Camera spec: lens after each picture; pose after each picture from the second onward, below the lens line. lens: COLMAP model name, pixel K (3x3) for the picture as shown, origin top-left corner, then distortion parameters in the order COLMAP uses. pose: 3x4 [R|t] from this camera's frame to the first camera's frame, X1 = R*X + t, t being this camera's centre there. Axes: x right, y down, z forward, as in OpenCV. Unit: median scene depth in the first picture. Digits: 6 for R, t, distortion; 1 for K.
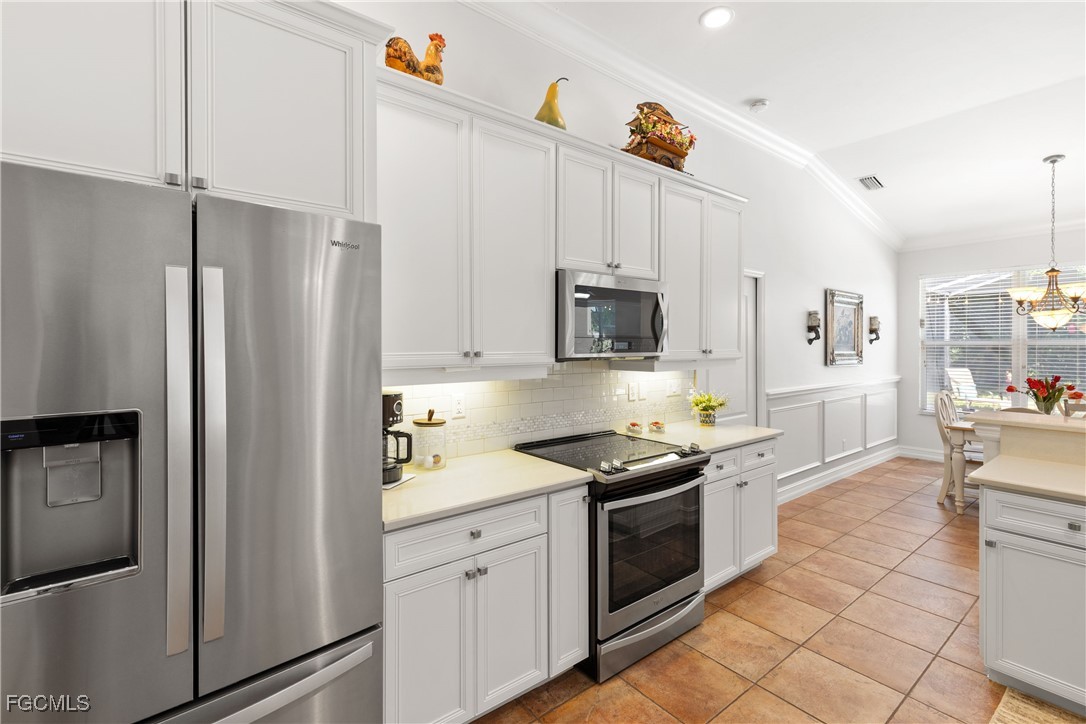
lens RADIAL K [[487.7, 0, 547.9], [0, 487.7, 346.7], [0, 0, 1]] dist [0.007995, -0.000880]
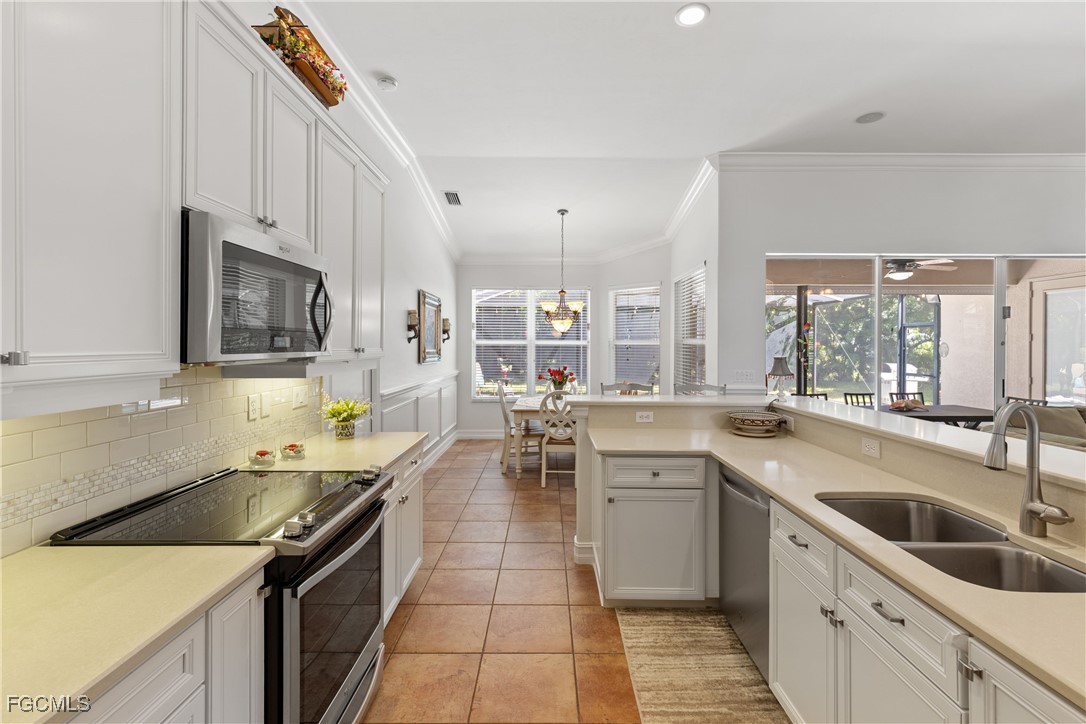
lens RADIAL K [[487.7, 0, 547.5], [0, 487.7, 346.5], [0, 0, 1]] dist [0.007995, -0.000880]
pose [[0.623001, 0.000376, 0.782221, -0.112525], [-0.001720, 0.999998, 0.000890, 0.001912], [-0.782219, -0.001900, 0.623001, 0.208427]]
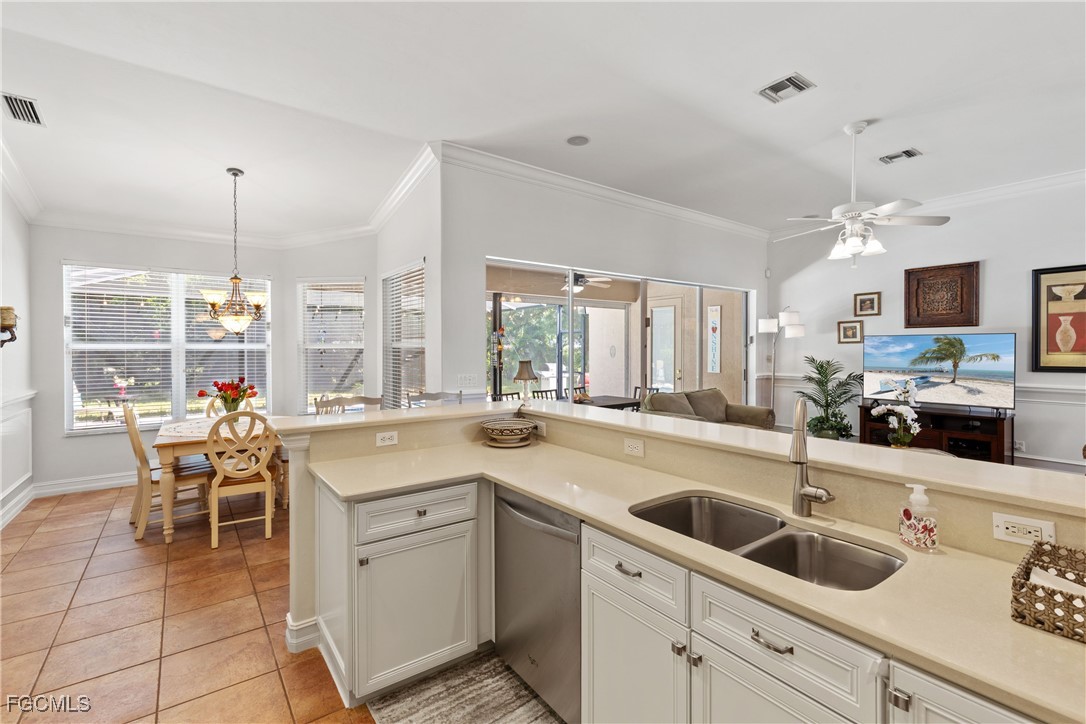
lens RADIAL K [[487.7, 0, 548.8], [0, 487.7, 353.2], [0, 0, 1]] dist [0.007995, -0.000880]
pose [[0.031573, -0.008269, 0.999467, -0.003207], [0.004212, 0.999958, 0.008140, 0.001205], [-0.999493, 0.003953, 0.031607, 0.375391]]
